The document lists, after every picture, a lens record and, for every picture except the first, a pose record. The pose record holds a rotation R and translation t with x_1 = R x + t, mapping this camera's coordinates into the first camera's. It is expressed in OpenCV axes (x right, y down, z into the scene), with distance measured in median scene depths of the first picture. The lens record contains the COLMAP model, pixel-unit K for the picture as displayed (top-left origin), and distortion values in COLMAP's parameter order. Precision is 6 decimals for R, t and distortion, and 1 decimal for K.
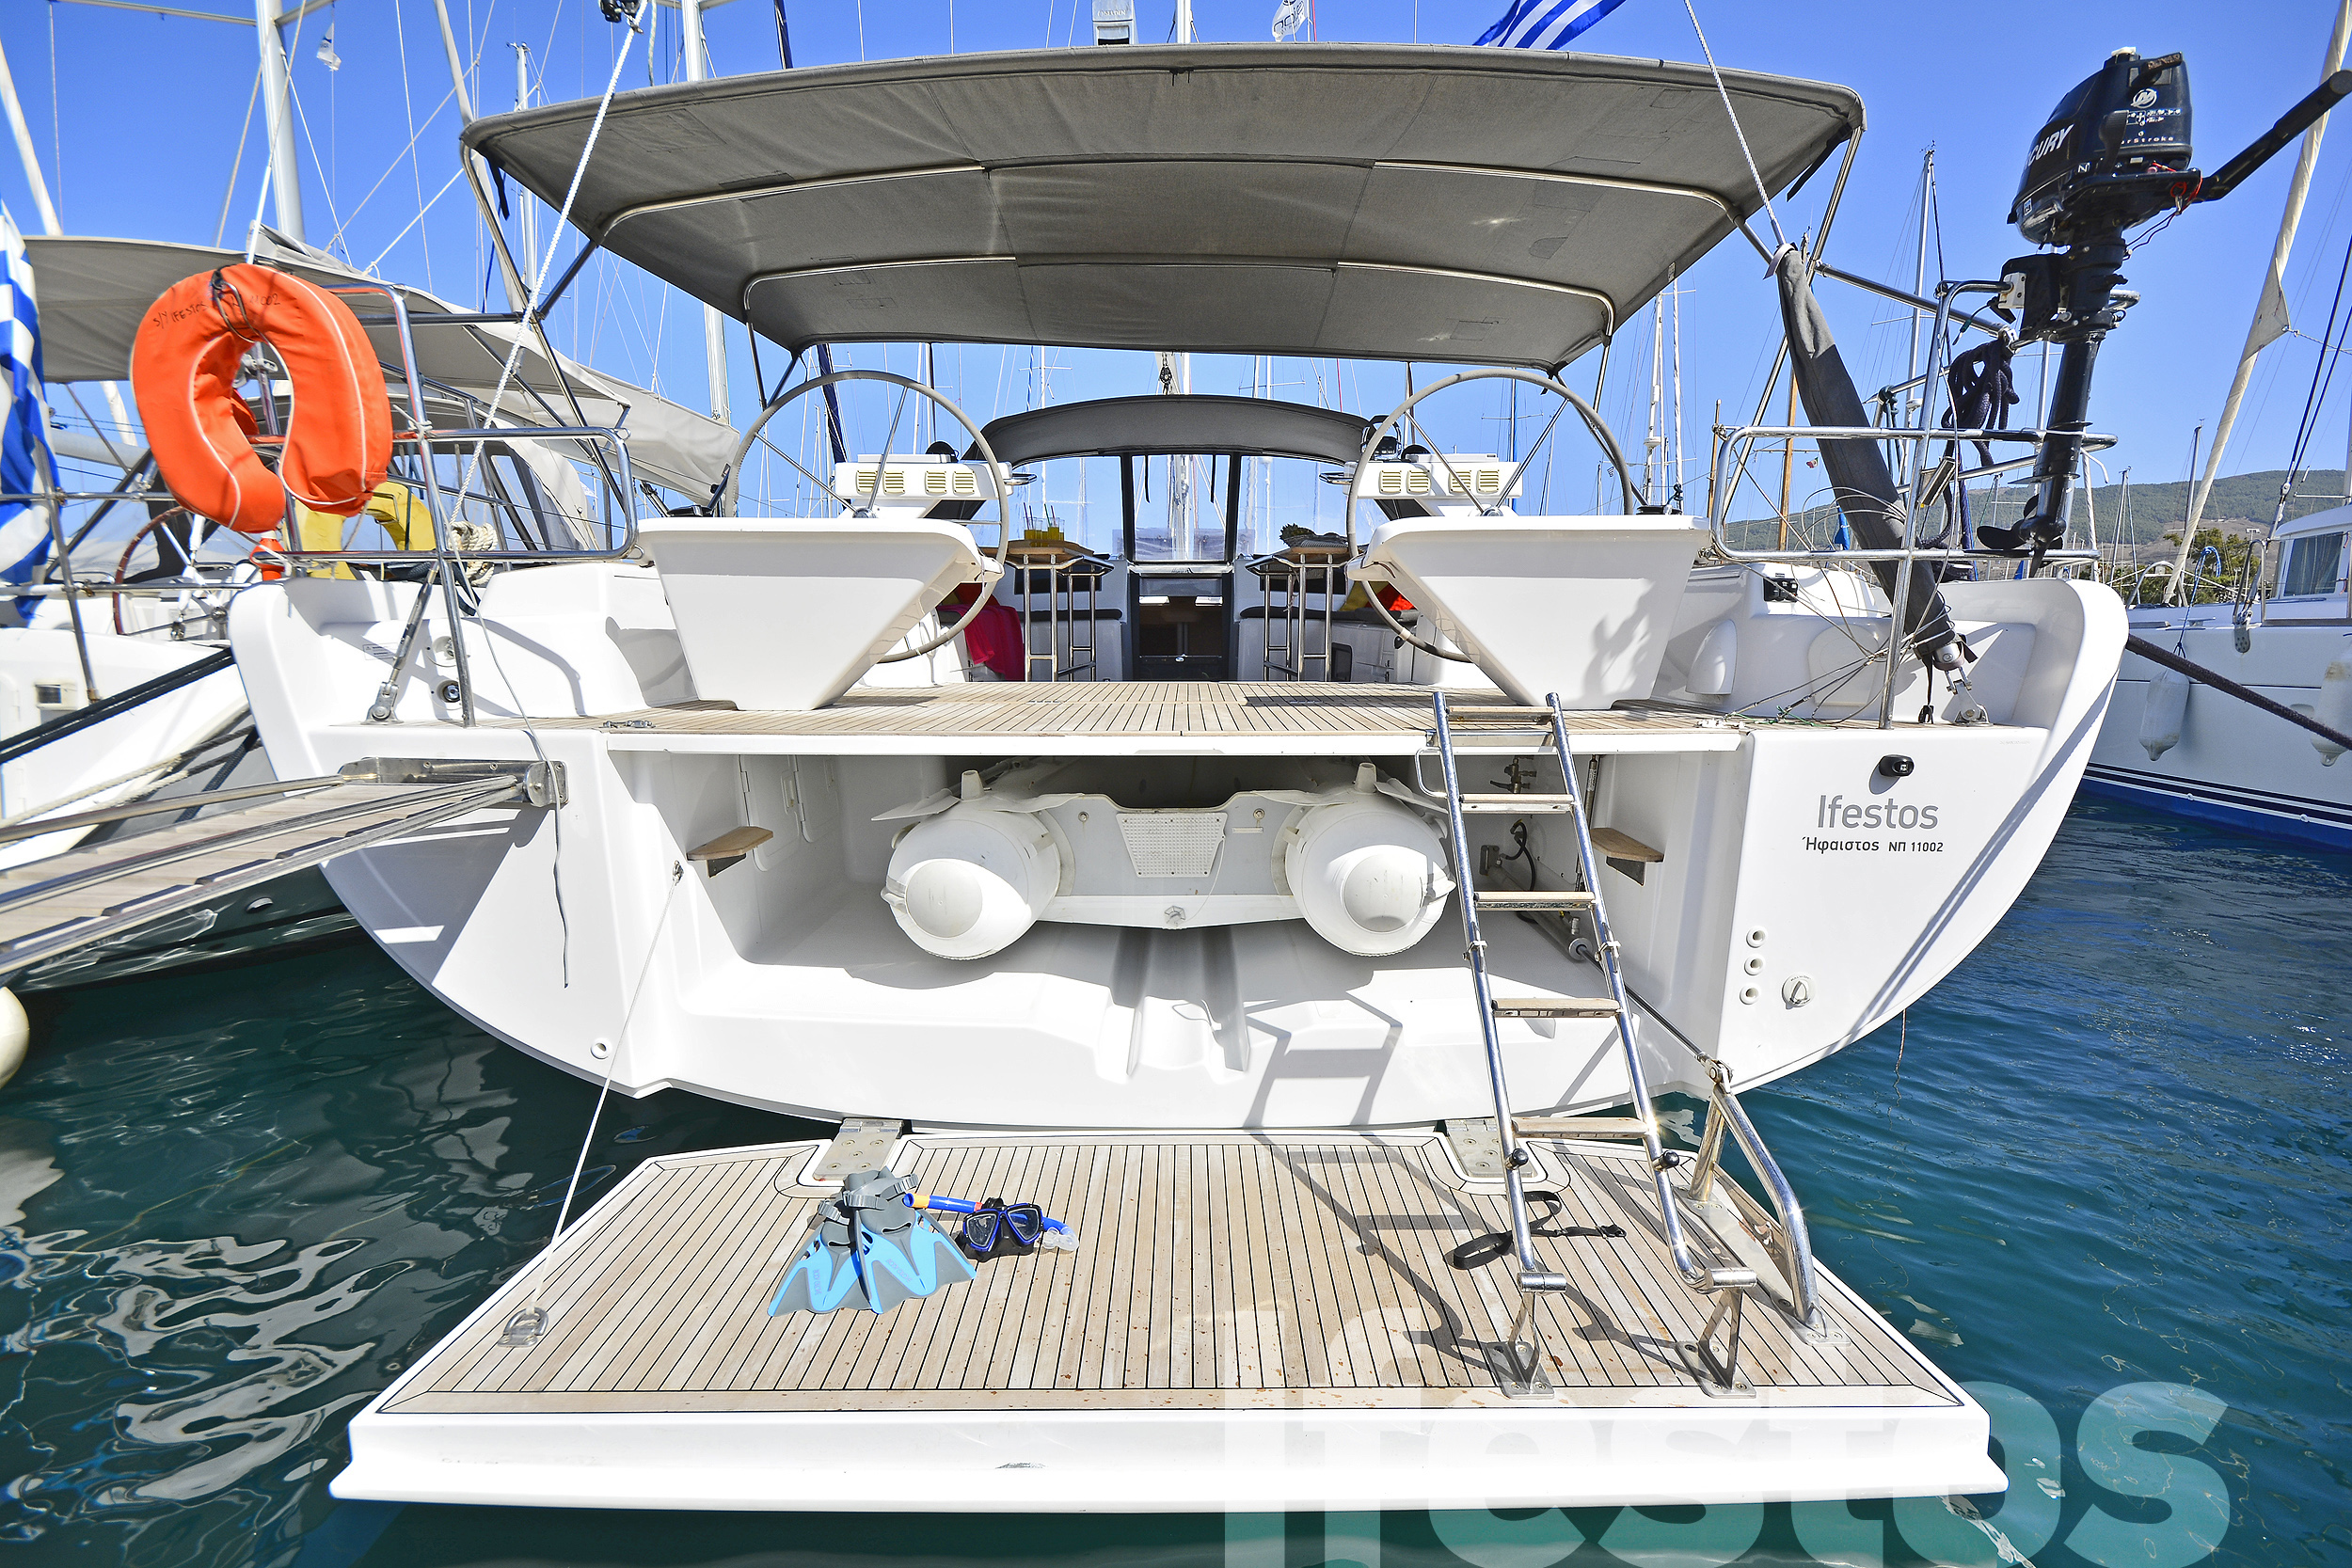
lens RADIAL K [[1034.0, 0, 1189.1], [0, 1034.0, 780.1], [0, 0, 1]] dist [0.006735, -0.008741]
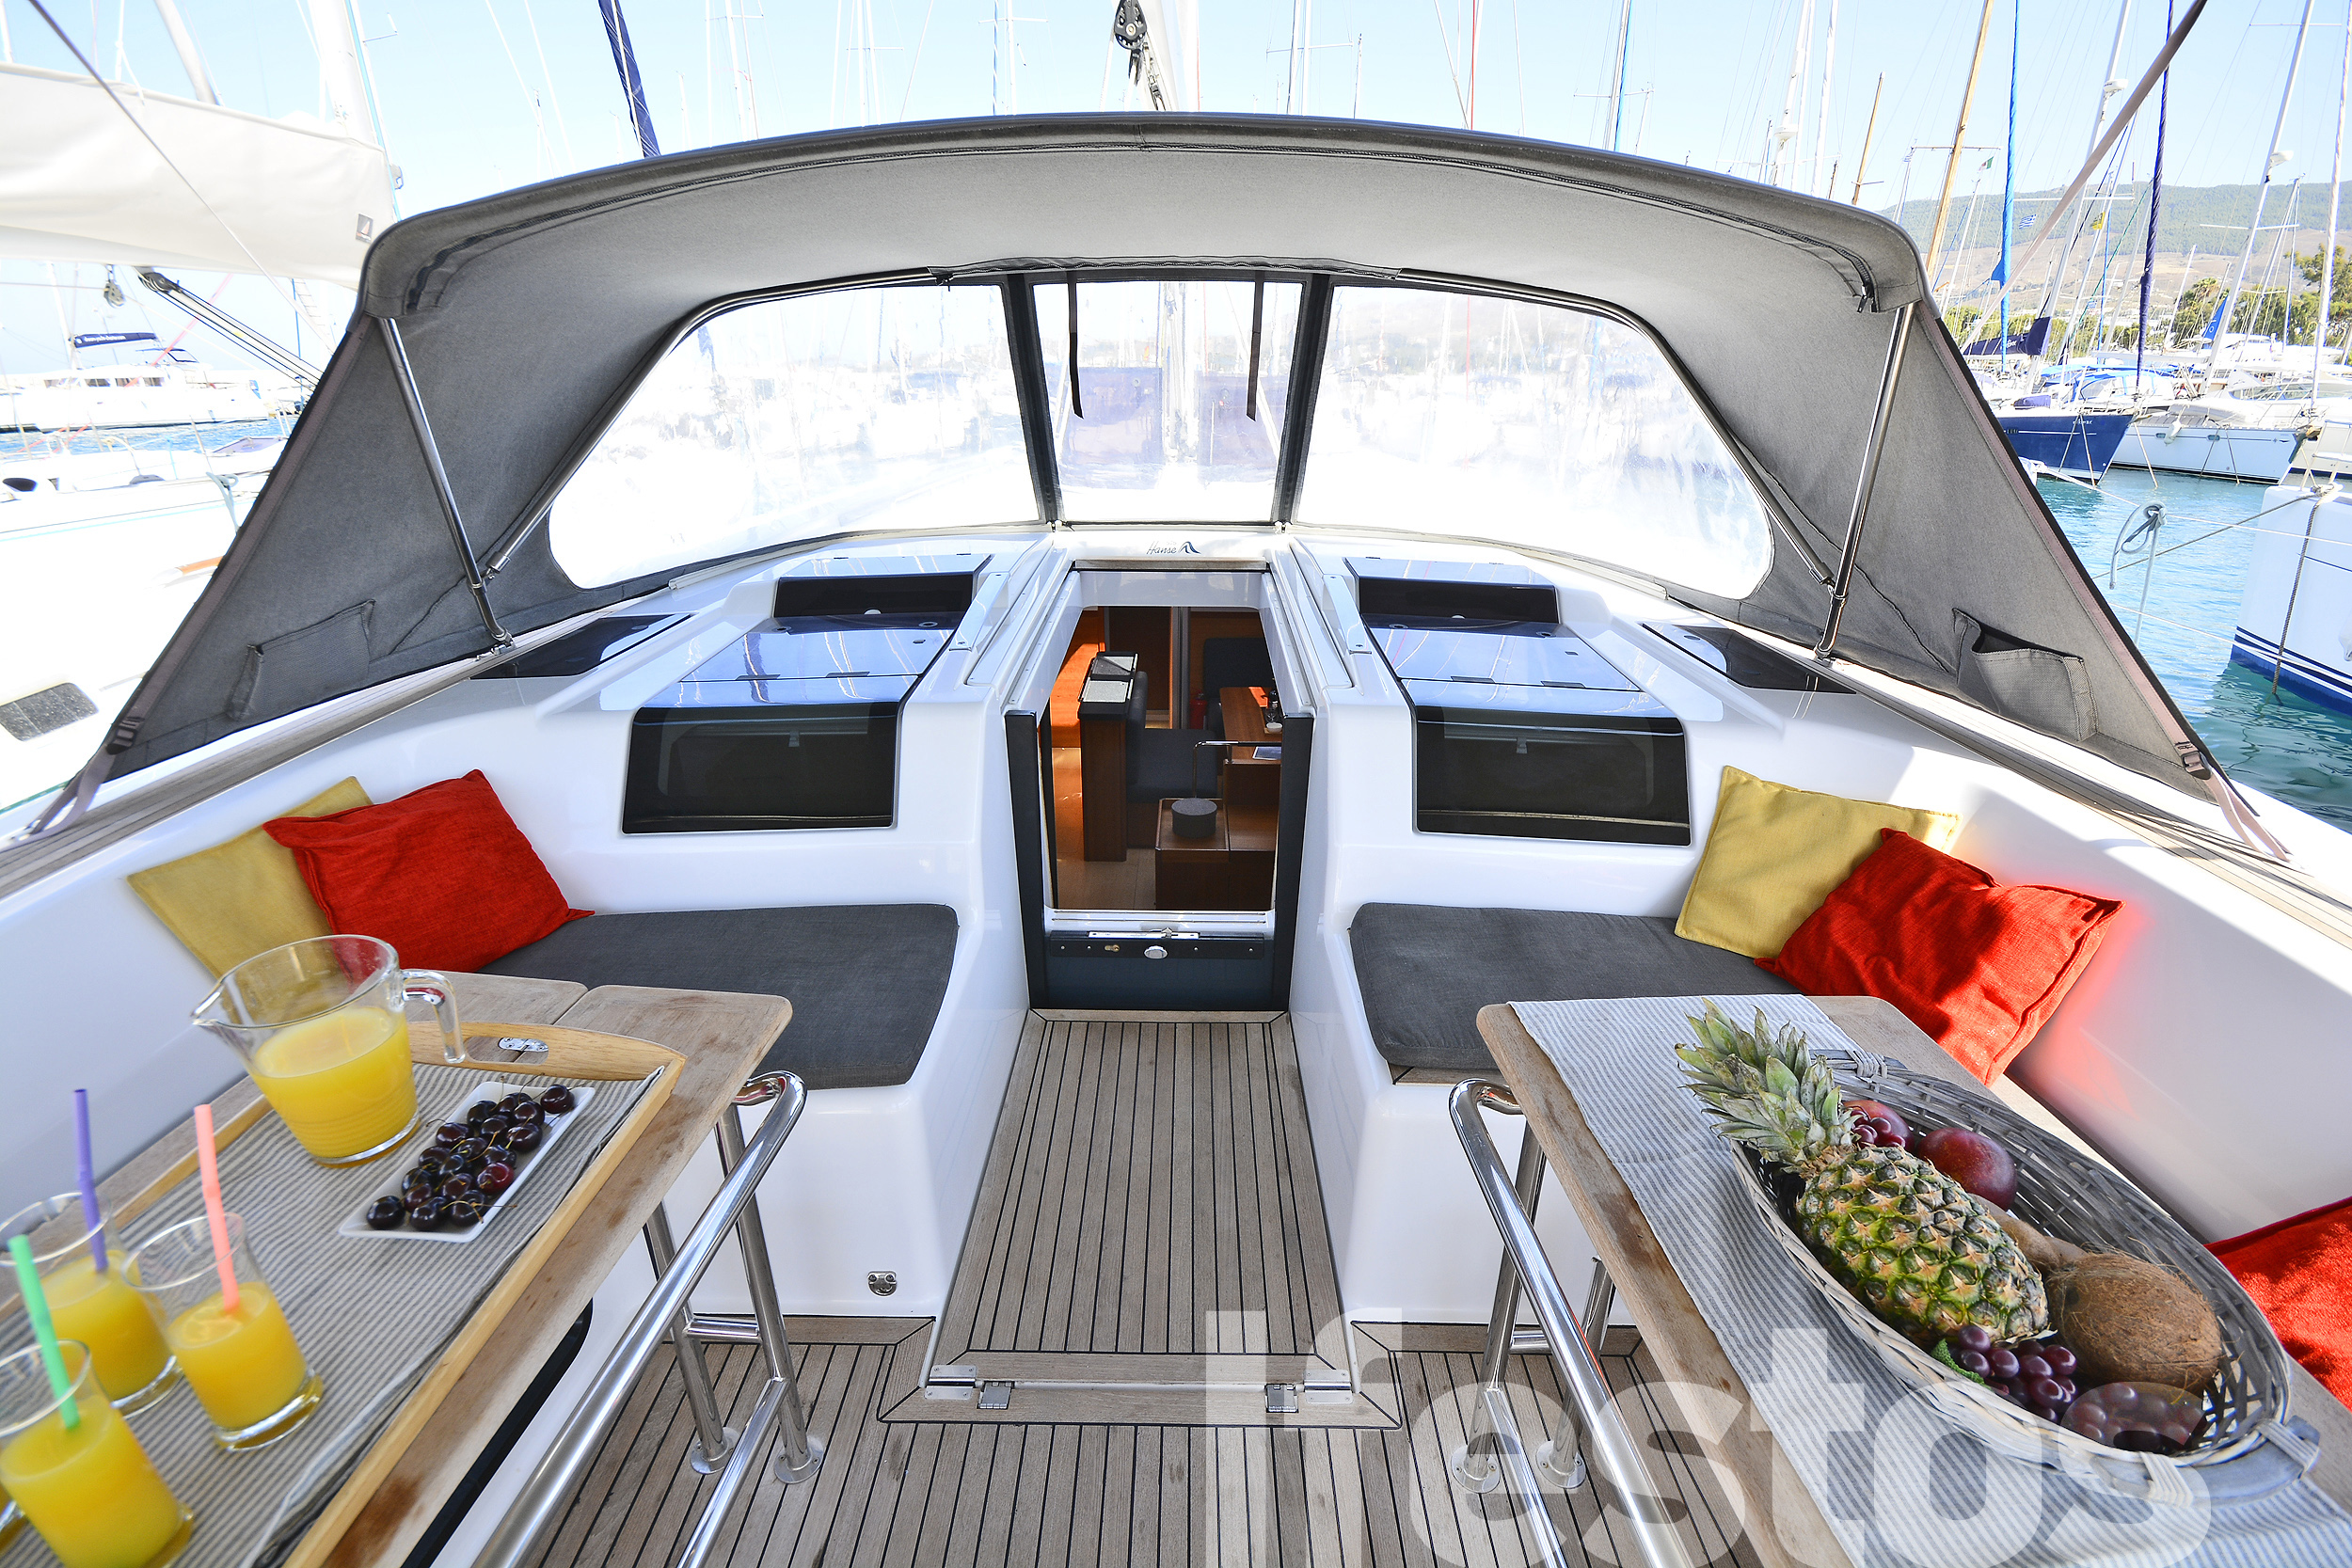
lens RADIAL K [[1034.0, 0, 1183.1], [0, 1034.0, 796.7], [0, 0, 1]] dist [0.006735, -0.008741]
pose [[0.999913, 0.011703, -0.006006, 0.002423], [-0.009751, 0.965919, 0.258663, -0.300570], [0.008829, -0.258582, 0.965949, 0.775021]]
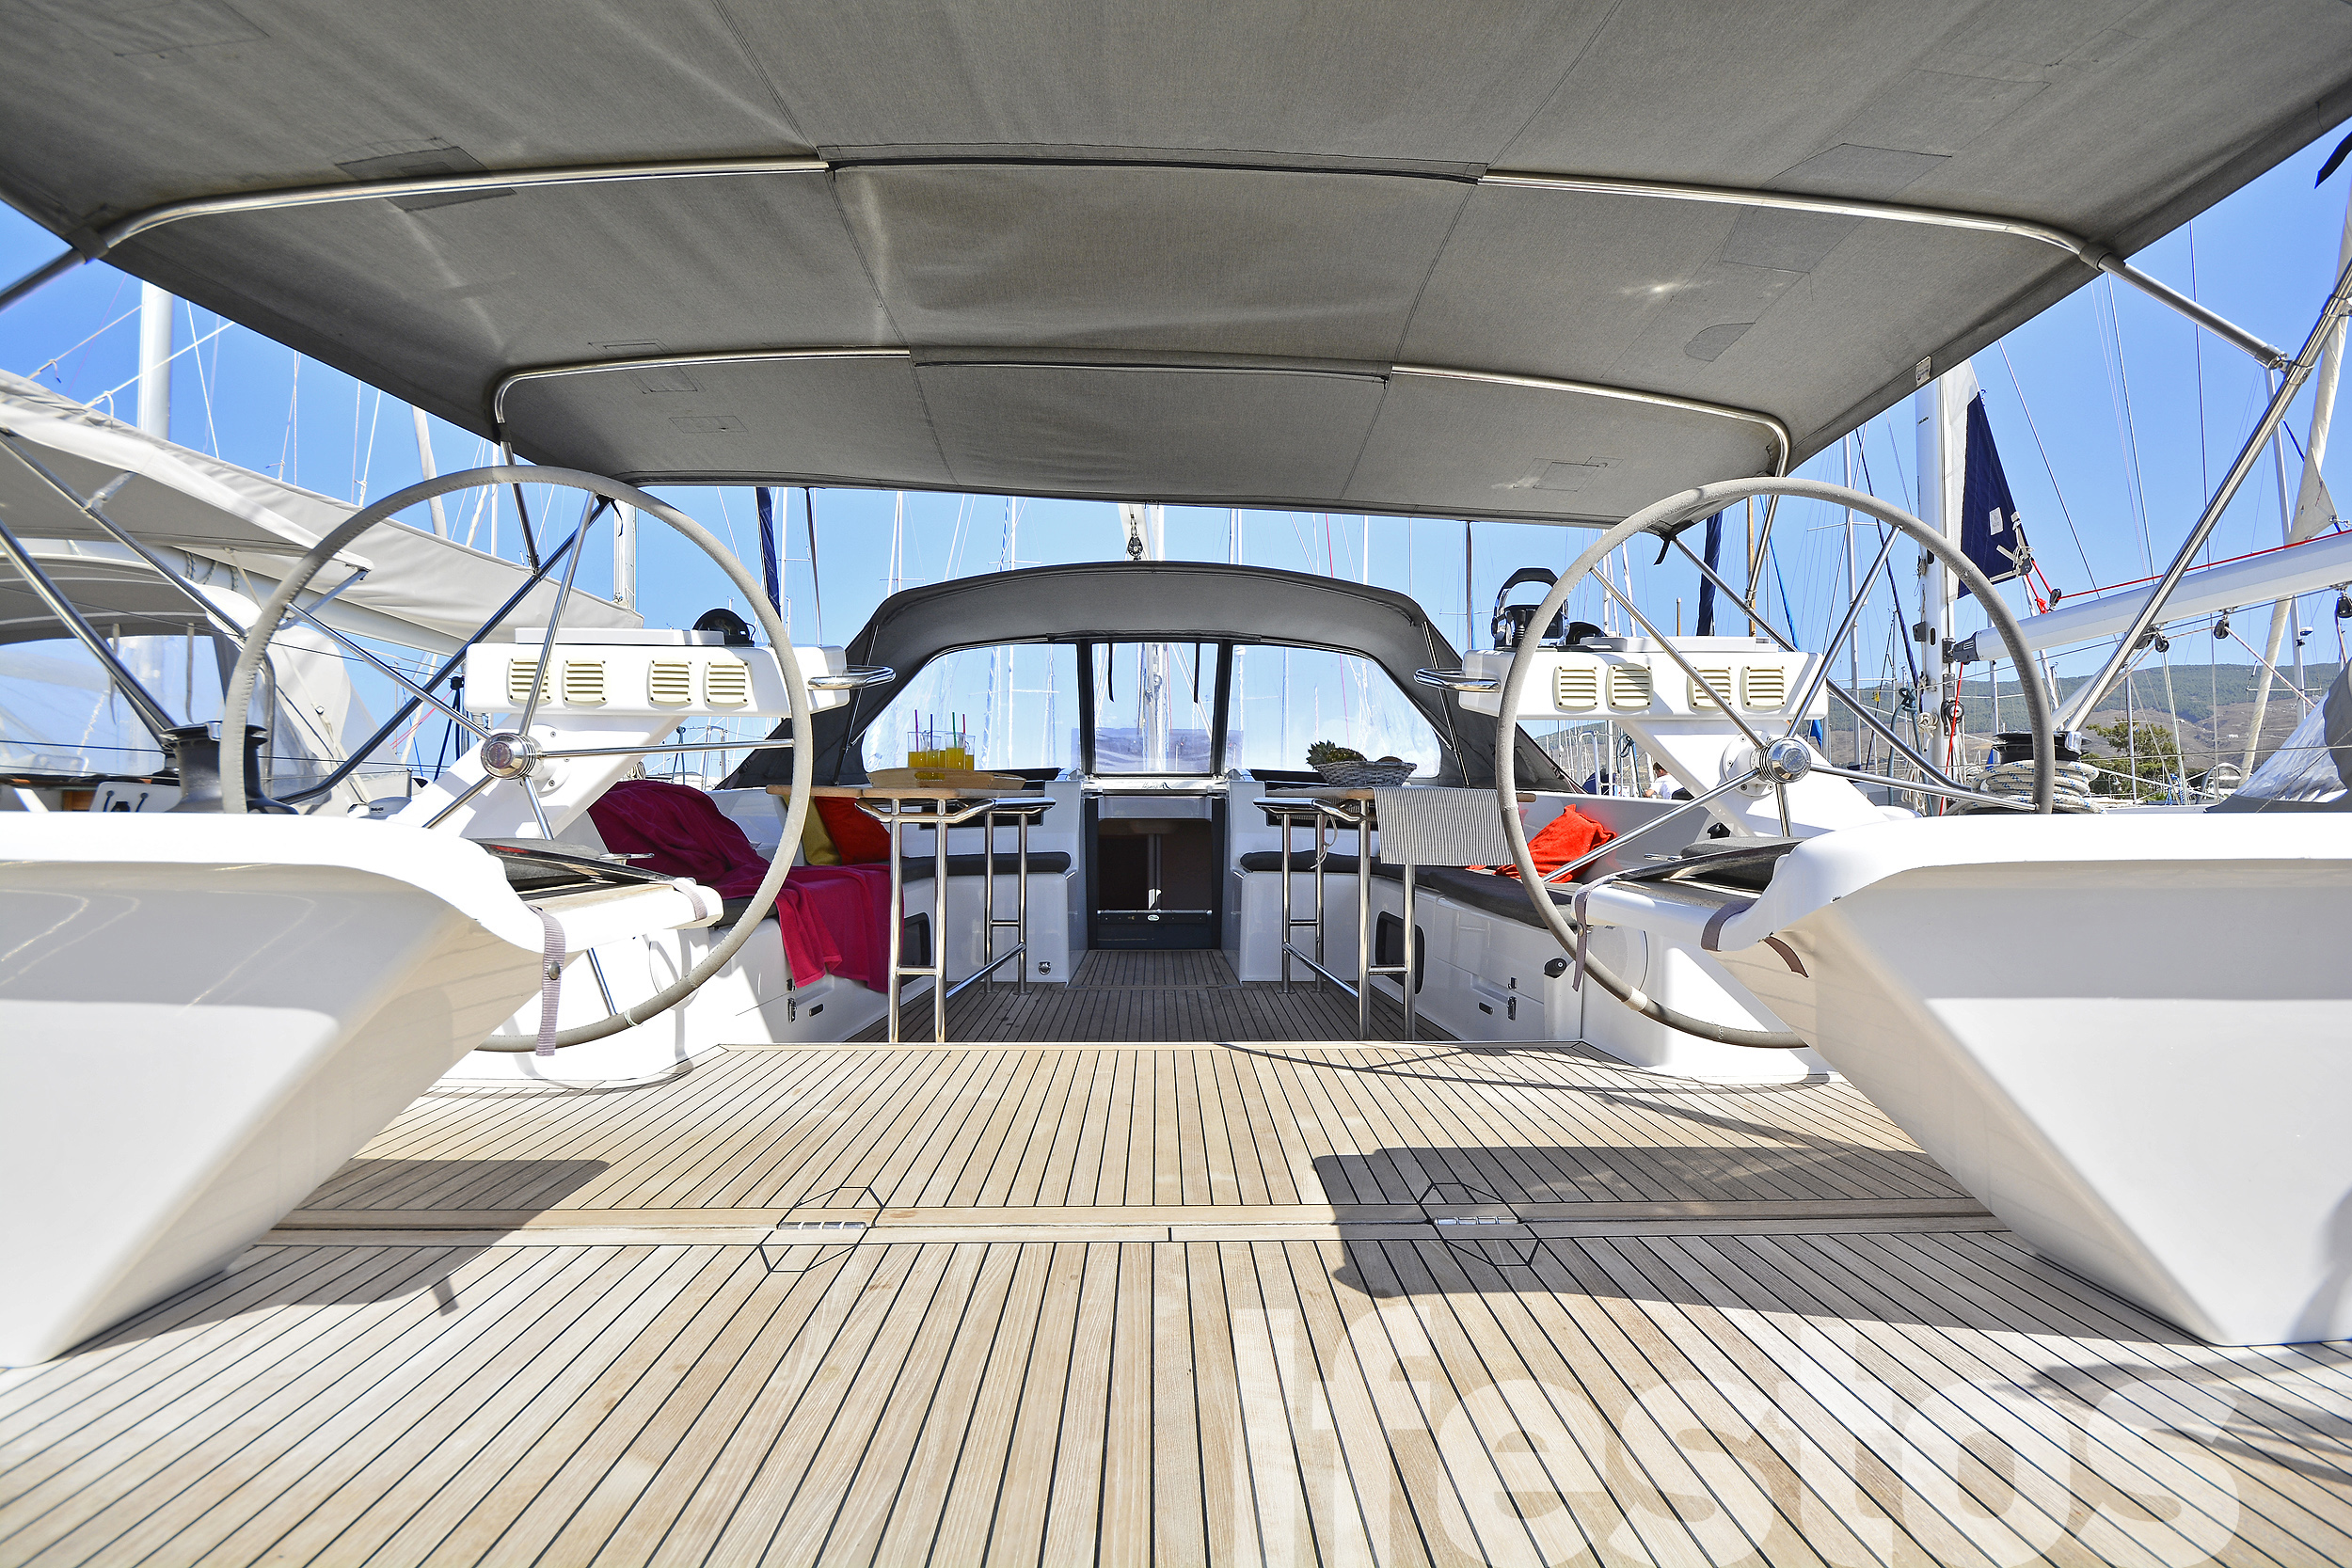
lens RADIAL K [[1034.0, 0, 1196.0], [0, 1034.0, 780.9], [0, 0, 1]] dist [0.006735, -0.008741]
pose [[0.999334, 0.003125, 0.036363, -0.006446], [0.003286, 0.984579, -0.174909, -0.098825], [-0.036349, 0.174912, 0.983913, 0.327564]]
